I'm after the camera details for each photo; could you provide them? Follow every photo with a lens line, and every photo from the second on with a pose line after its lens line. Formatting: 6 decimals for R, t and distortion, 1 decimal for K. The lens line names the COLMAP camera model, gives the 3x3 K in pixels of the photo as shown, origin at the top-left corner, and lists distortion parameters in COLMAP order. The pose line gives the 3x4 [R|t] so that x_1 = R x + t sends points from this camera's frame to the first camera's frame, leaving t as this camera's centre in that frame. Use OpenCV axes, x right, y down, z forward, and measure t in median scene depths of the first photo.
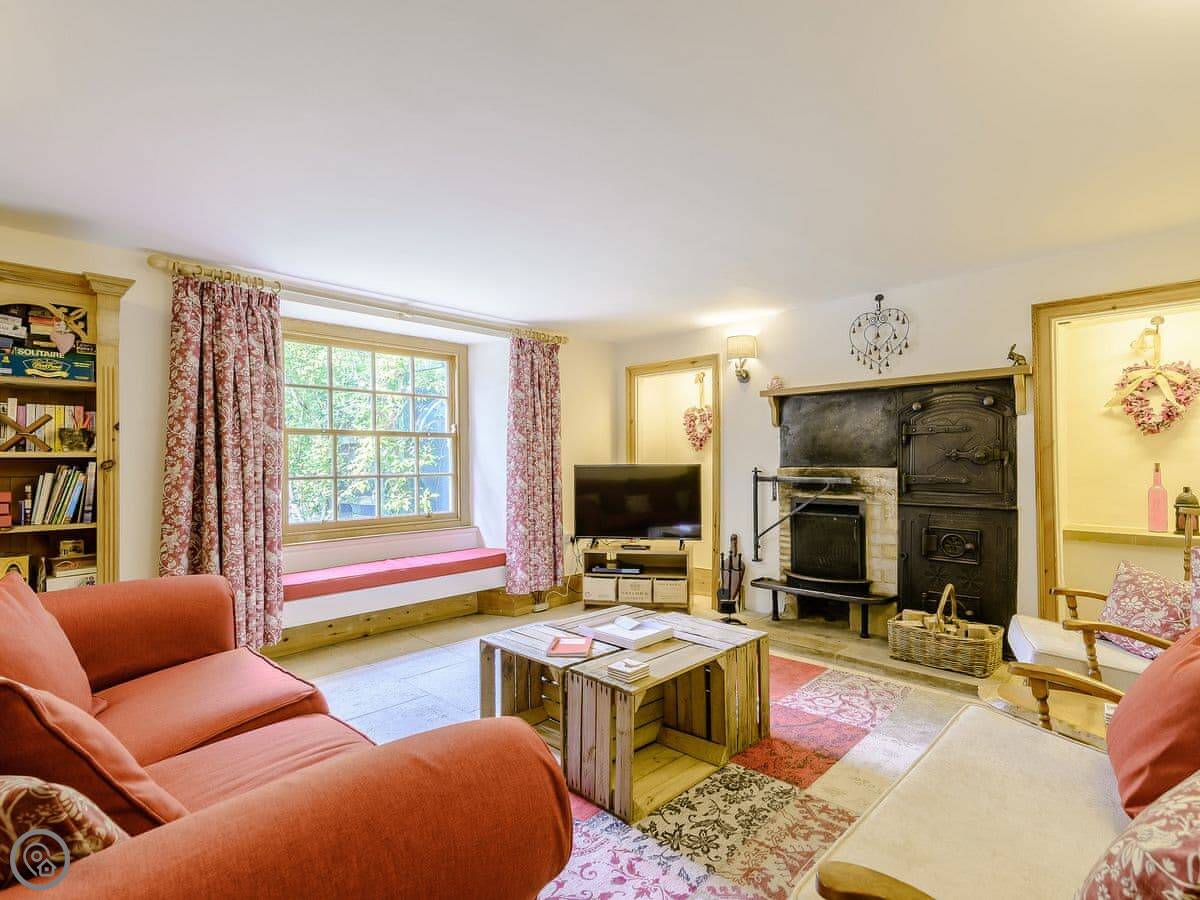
lens RADIAL K [[609.8, 0, 608.1], [0, 609.8, 459.4], [0, 0, 1]] dist [0.005225, 0.000962]
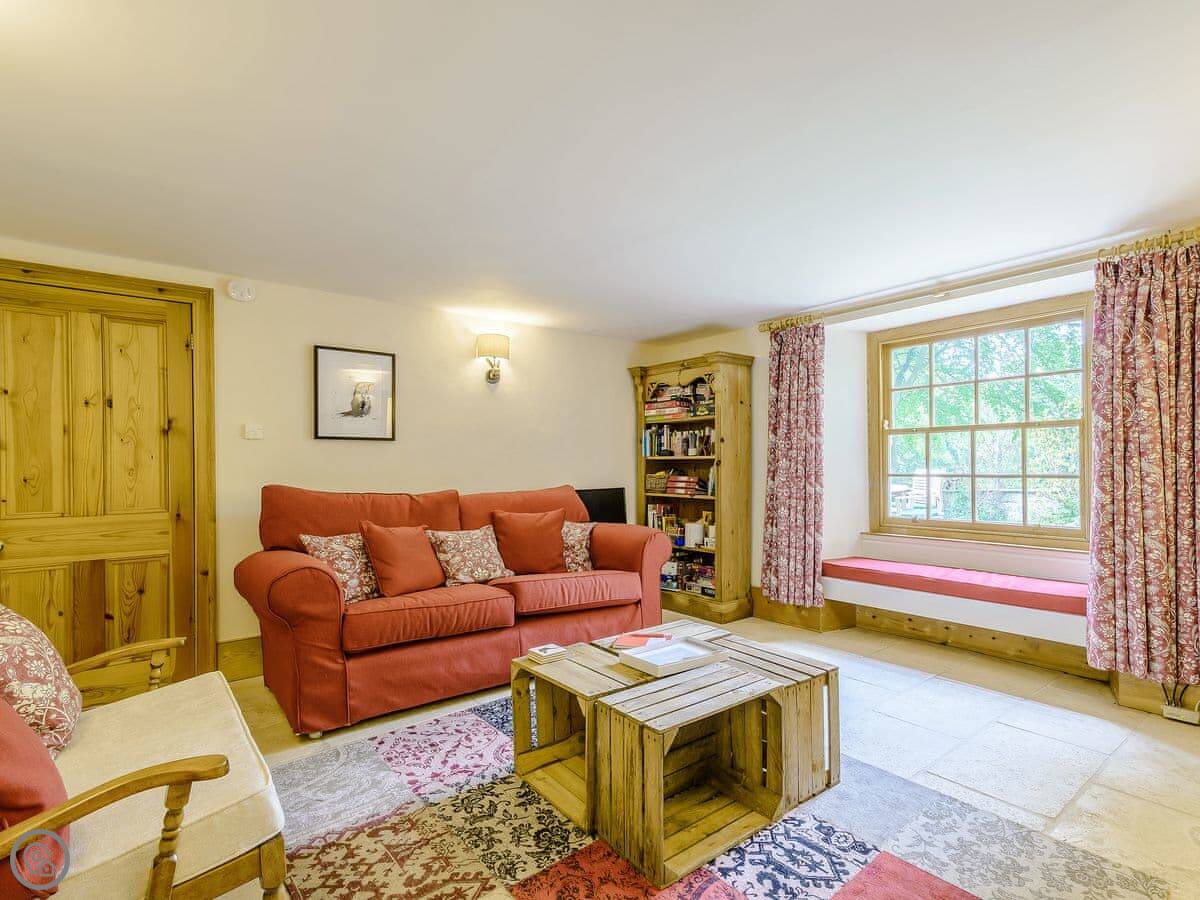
lens RADIAL K [[519.7, 0, 601.0], [0, 519.7, 457.4], [0, 0, 1]] dist [0.017000, 0.000435]
pose [[-0.055169, -0.002956, -0.998473, 0.960226], [0.014258, 0.999891, -0.003748, -0.008660], [0.998375, -0.014443, -0.055121, 1.130012]]
